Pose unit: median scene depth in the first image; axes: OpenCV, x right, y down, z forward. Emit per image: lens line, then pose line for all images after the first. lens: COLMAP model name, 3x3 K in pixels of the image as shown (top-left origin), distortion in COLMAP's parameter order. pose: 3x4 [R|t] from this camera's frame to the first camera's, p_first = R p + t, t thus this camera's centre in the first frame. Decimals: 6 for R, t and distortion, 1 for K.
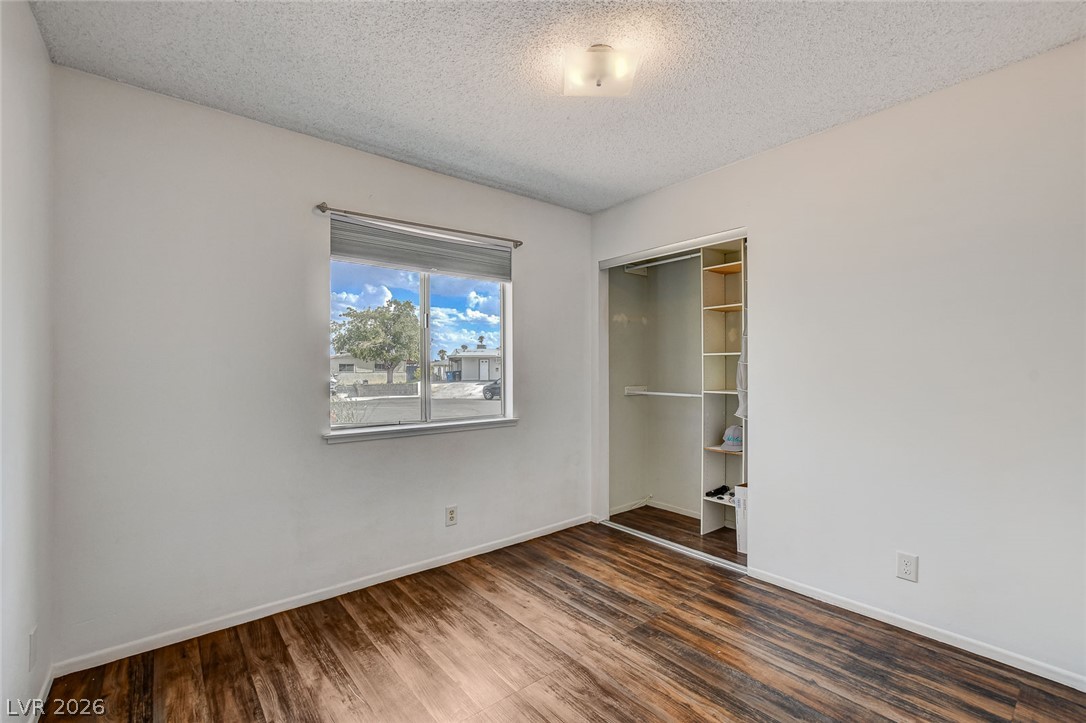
lens RADIAL K [[474.8, 0, 544.8], [0, 474.8, 365.0], [0, 0, 1]] dist [-0.020672, 0.001603]
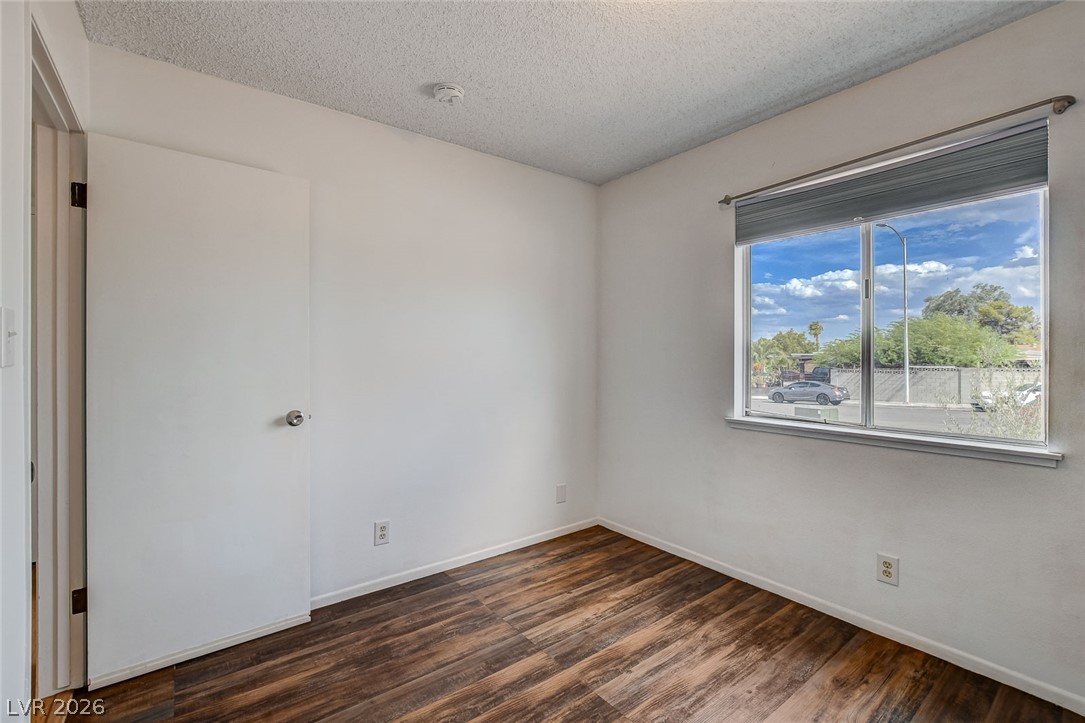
lens RADIAL K [[474.4, 0, 532.7], [0, 474.4, 355.2], [0, 0, 1]] dist [-0.020672, 0.001603]
pose [[-0.053387, 0.002251, -0.998571, 0.628568], [0.007255, 0.999972, 0.001866, 0.004421], [0.998548, -0.007145, -0.053402, 0.657345]]
